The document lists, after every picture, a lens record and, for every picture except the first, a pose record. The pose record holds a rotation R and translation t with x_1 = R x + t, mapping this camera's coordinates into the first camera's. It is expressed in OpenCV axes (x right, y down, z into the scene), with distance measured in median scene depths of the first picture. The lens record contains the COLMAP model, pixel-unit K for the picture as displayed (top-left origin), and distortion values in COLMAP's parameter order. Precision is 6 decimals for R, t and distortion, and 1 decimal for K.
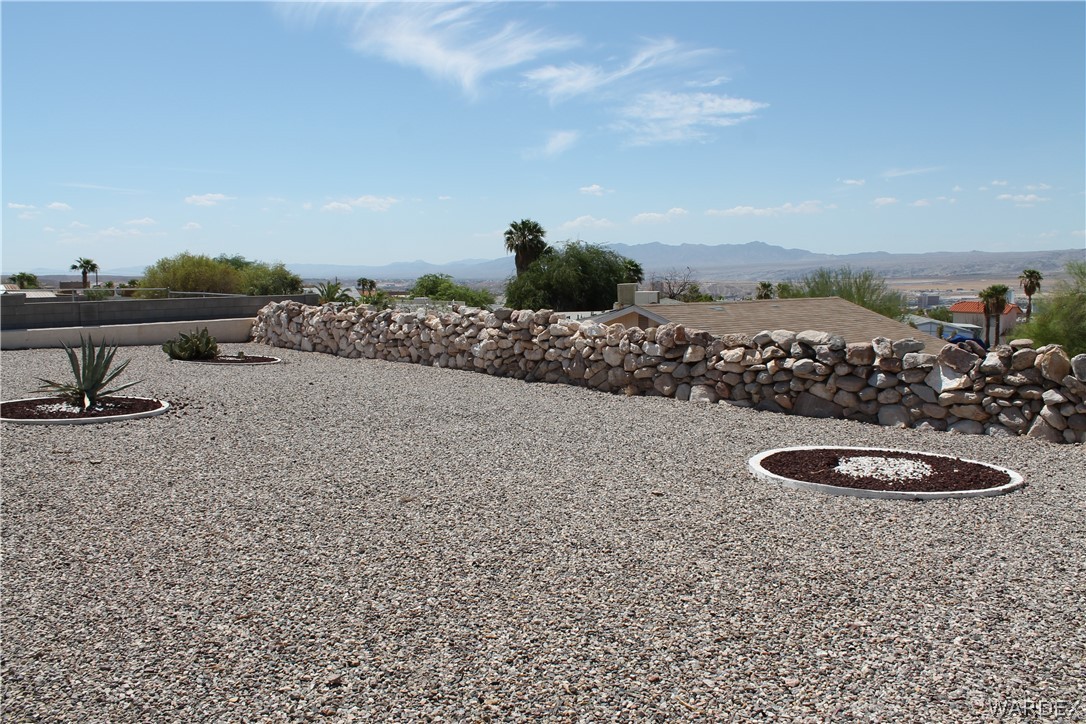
lens RADIAL K [[907.2, 0, 543.0], [0, 907.2, 362.0], [0, 0, 1]] dist [-0.175161, 0.127840]
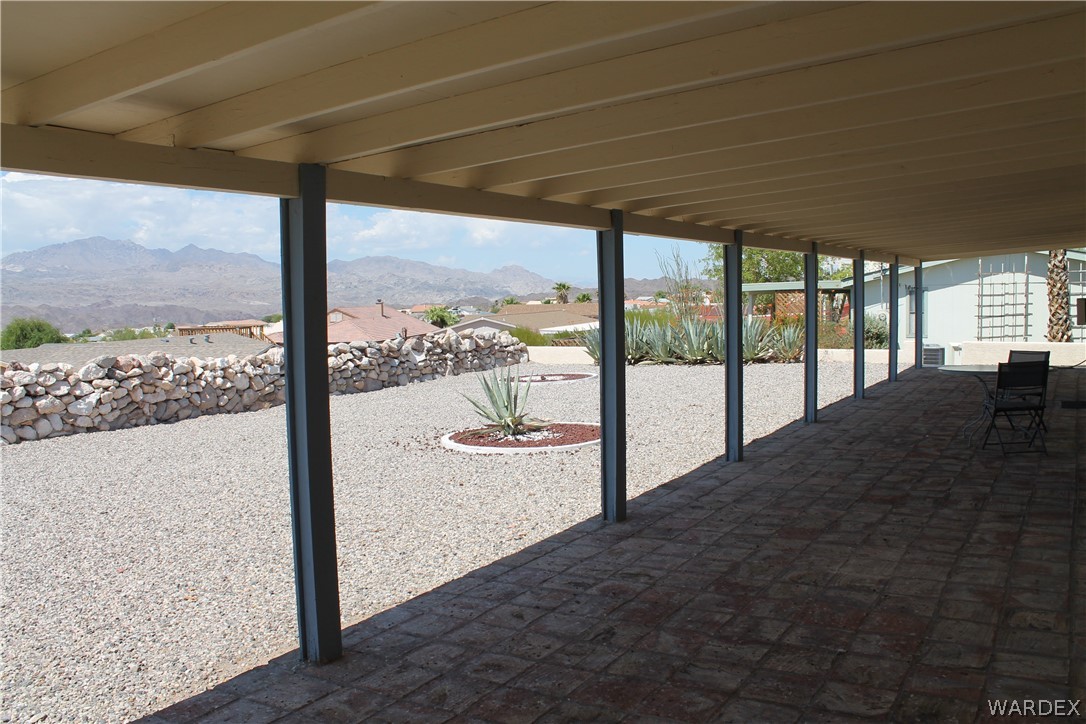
lens RADIAL K [[907.2, 0, 543.0], [0, 907.2, 362.0], [0, 0, 1]] dist [-0.175161, 0.127840]
pose [[-0.270772, -0.071129, 0.960012, -1.027792], [0.113015, 0.988021, 0.105080, -0.097721], [-0.955986, 0.136949, -0.259490, 0.821645]]
